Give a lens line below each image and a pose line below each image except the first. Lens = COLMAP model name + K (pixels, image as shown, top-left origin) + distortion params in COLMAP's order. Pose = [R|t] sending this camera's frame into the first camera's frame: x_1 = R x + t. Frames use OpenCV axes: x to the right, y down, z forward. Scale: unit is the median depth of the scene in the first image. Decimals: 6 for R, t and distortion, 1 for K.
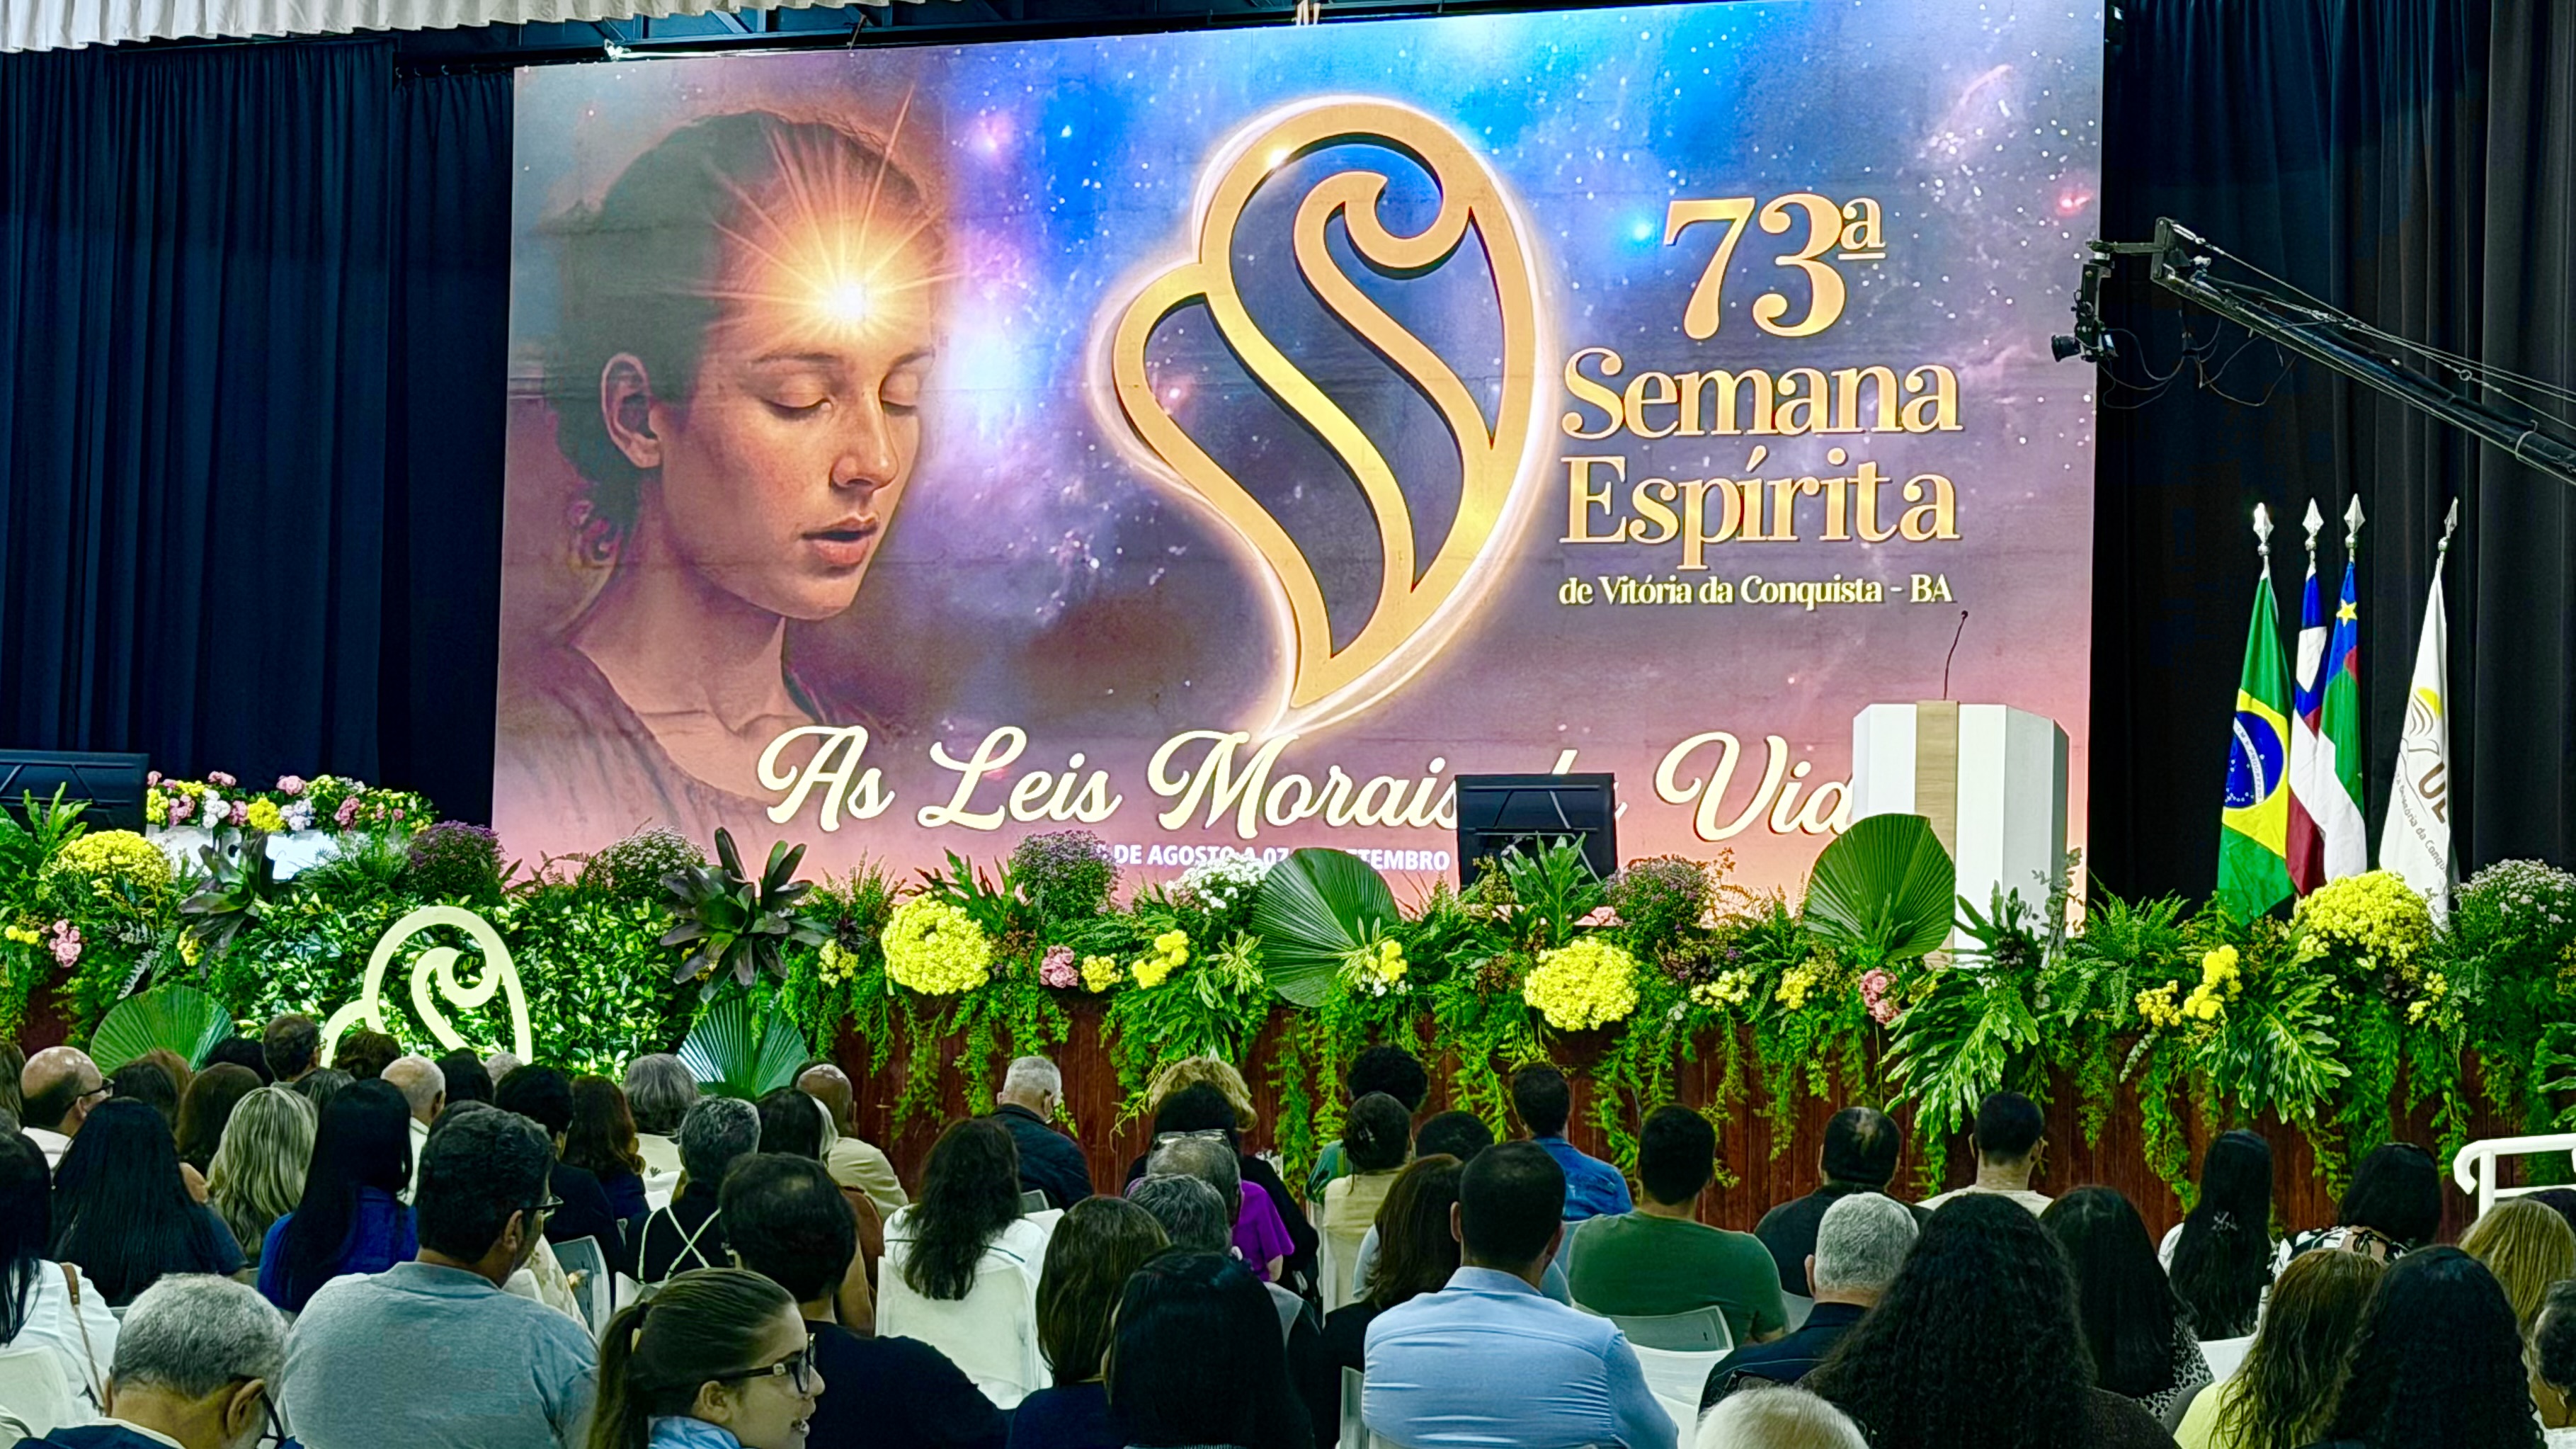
lens RADIAL K [[5574.2, 0, 1288.0], [0, 5574.2, 724.5], [0, 0, 1]] dist [0.087629, 0.395779]
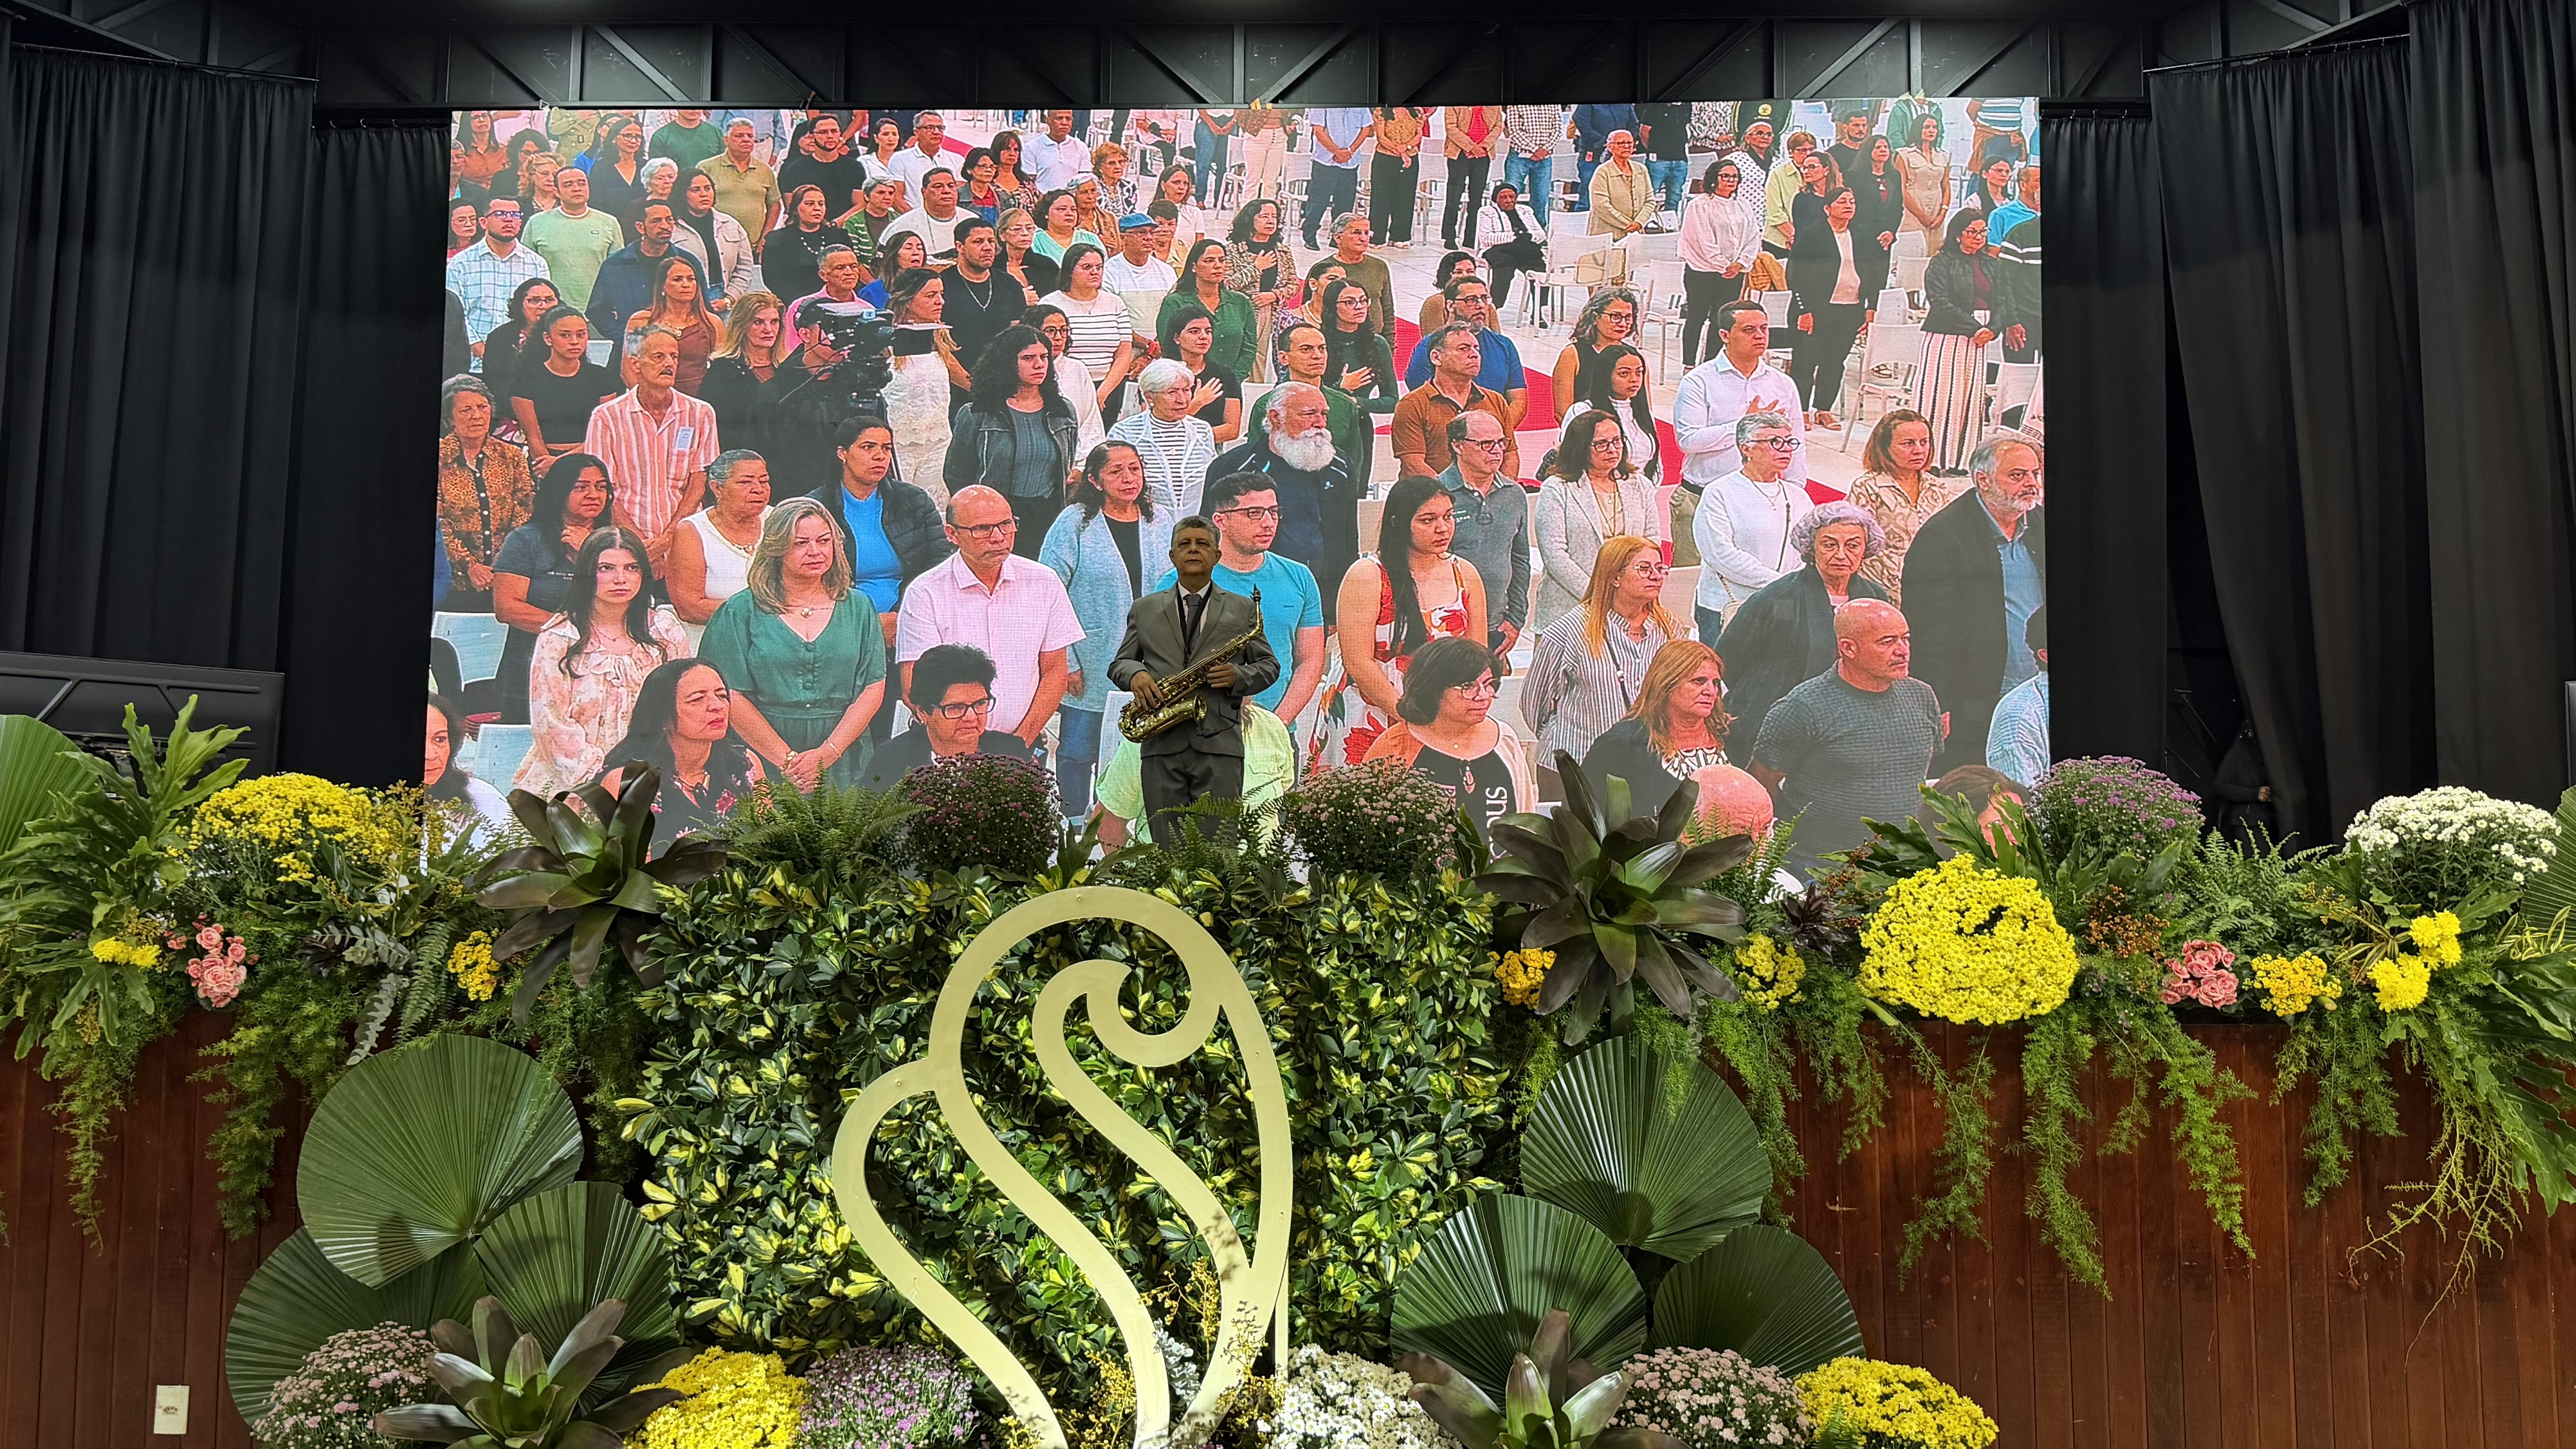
lens RADIAL K [[2062.0, 0, 1288.0], [0, 2062.0, 724.5], [0, 0, 1]] dist [0.139589, -0.237122]
pose [[0.910702, 0.018351, 0.412656, -0.208917], [0.000829, 0.998929, -0.046253, 0.024553], [-0.413063, 0.042465, 0.909712, 0.761897]]
